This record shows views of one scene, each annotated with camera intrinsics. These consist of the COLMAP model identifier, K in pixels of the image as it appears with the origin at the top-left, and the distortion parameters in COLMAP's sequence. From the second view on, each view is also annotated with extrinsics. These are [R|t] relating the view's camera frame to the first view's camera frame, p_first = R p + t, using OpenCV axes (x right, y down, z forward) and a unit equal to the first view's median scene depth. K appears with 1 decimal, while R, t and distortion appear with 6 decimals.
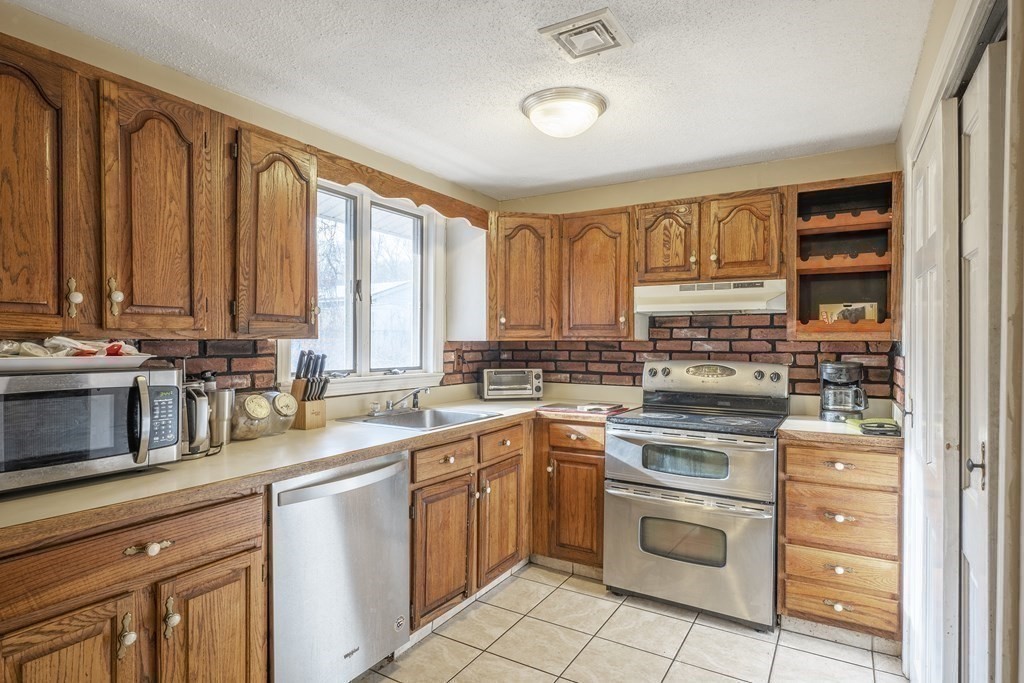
lens RADIAL K [[552.3, 0, 512.7], [0, 552.3, 344.0], [0, 0, 1]] dist [0.000020, -0.000065]
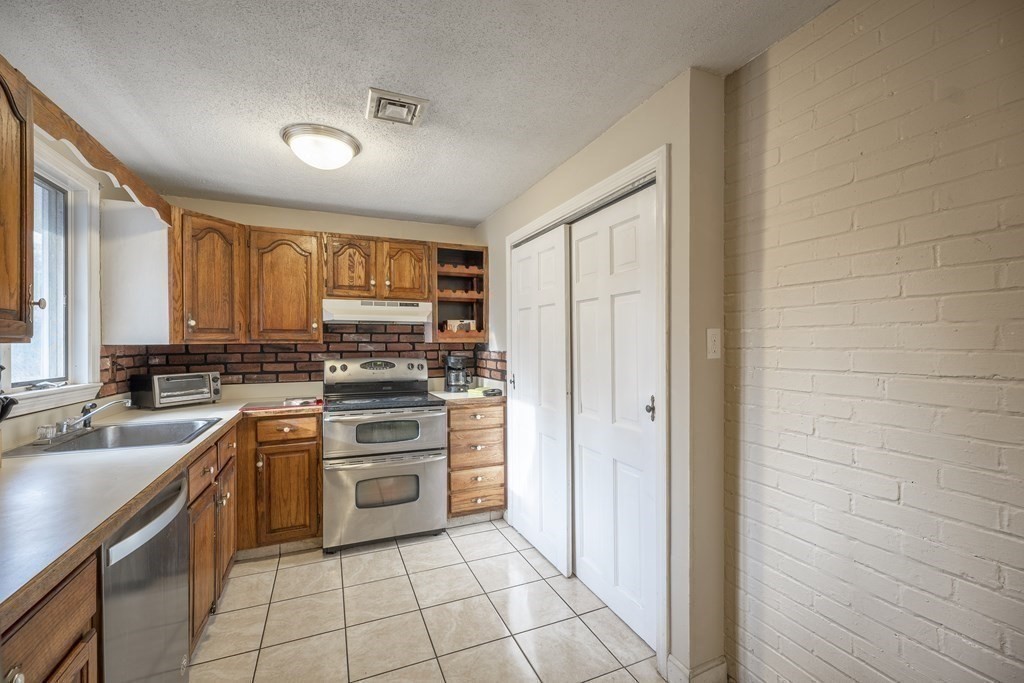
lens RADIAL K [[426.0, 0, 512.0], [0, 426.0, 341.5], [0, 0, 1]] dist [0.000257, -0.000192]
pose [[0.586163, -0.002032, 0.810191, -0.311420], [0.010514, 0.999932, -0.005099, -0.001027], [-0.810125, 0.011507, 0.586144, 0.119479]]
